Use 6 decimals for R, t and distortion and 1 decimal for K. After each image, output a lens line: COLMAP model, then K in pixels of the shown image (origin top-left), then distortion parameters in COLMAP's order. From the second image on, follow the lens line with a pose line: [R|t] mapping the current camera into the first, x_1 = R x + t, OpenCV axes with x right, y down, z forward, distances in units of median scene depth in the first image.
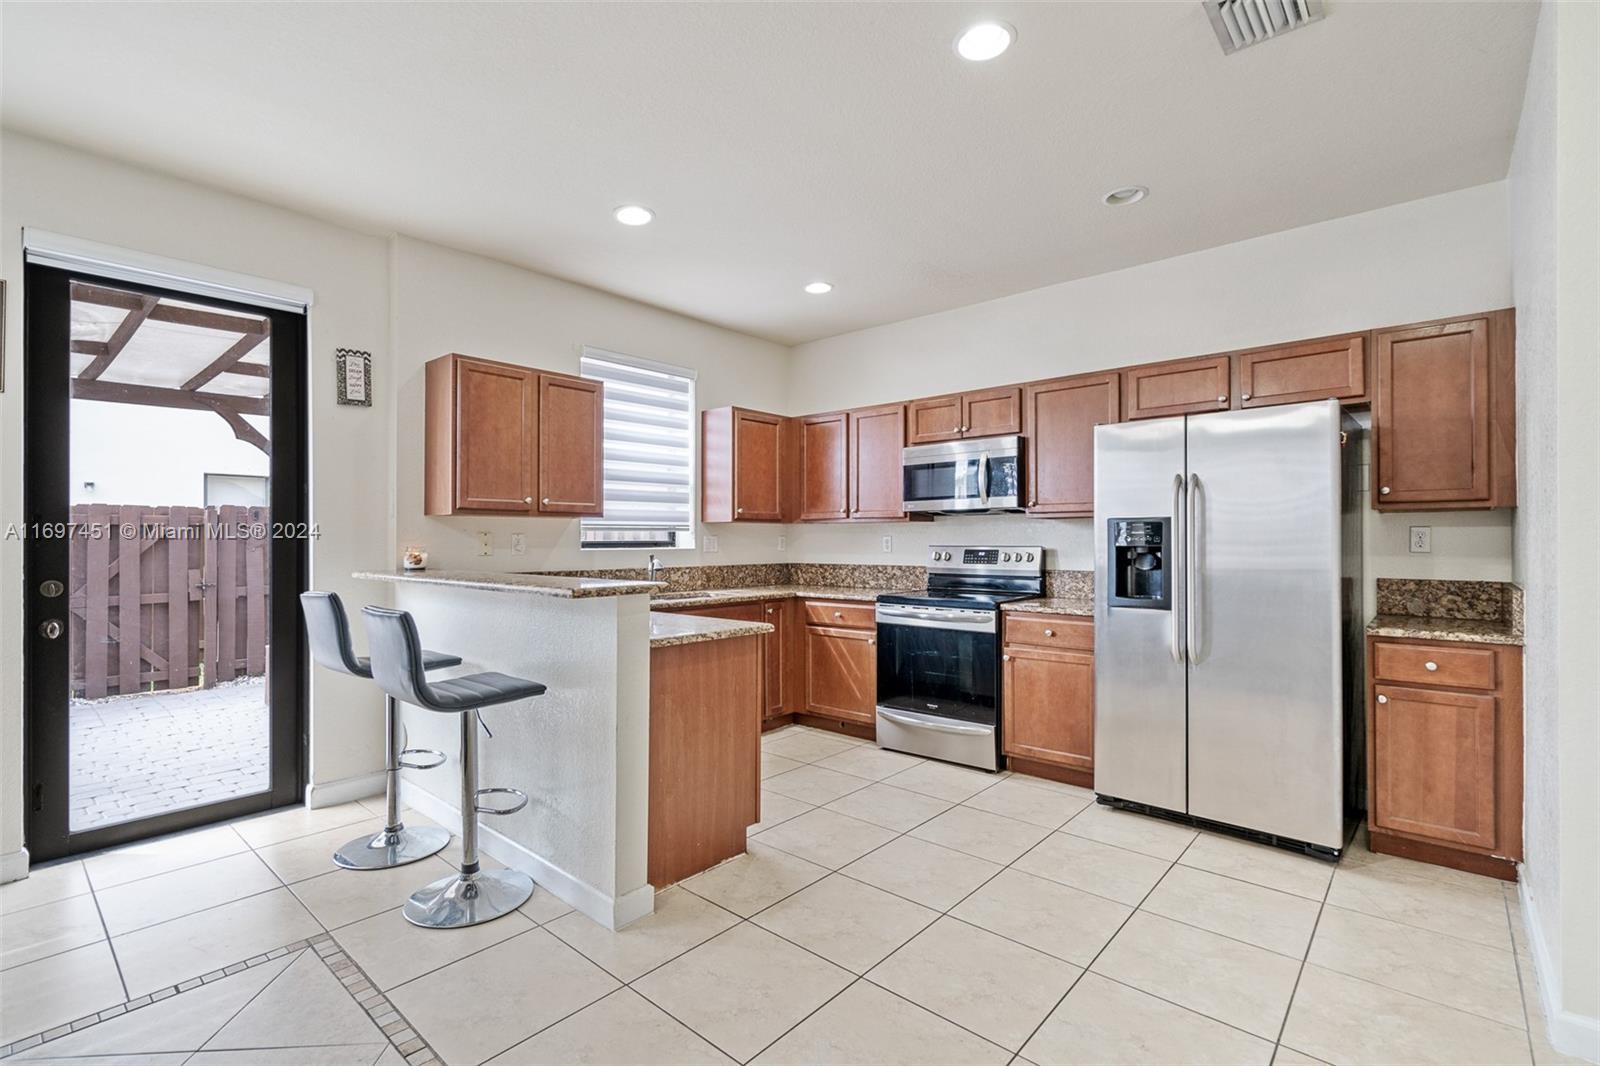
lens RADIAL K [[726.6, 0, 796.2], [0, 726.6, 534.4], [0, 0, 1]] dist [-0.000366, 0.000338]
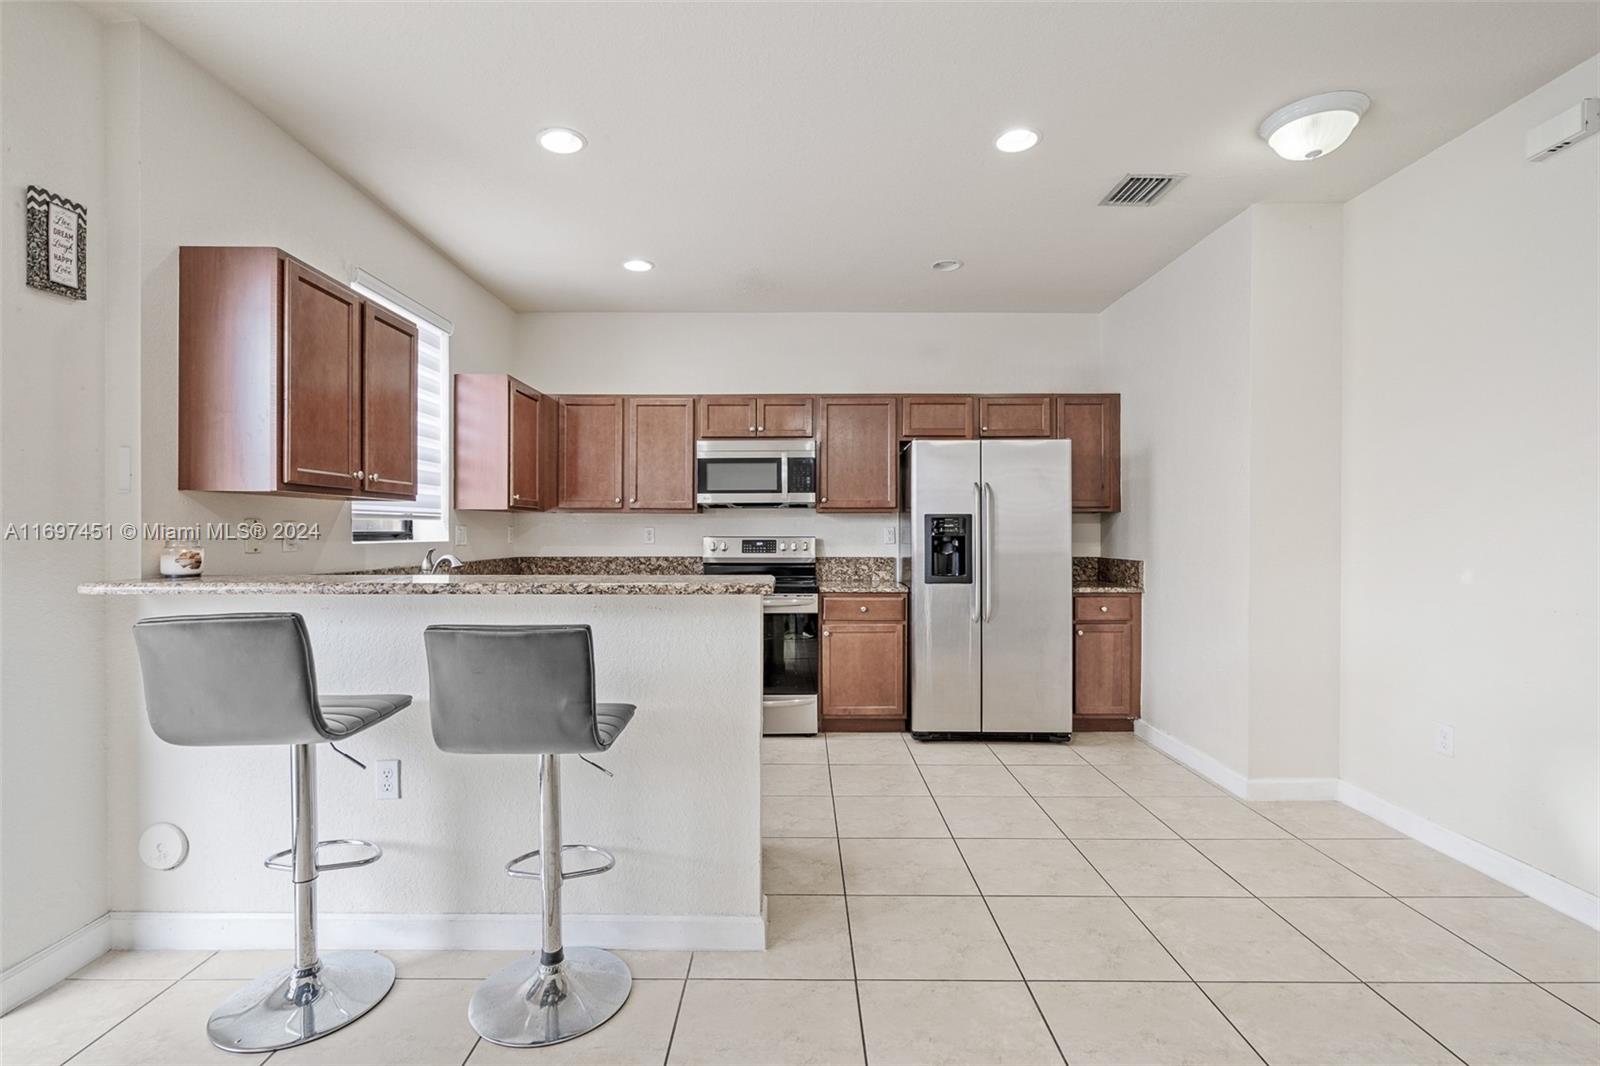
lens RADIAL K [[726.6, 0, 796.2], [0, 726.6, 534.4], [0, 0, 1]] dist [-0.000366, 0.000338]
pose [[0.750213, -0.000878, 0.661196, -0.529583], [-0.006086, 0.999948, 0.008233, 0.003719], [-0.661168, -0.010200, 0.750168, 0.177732]]
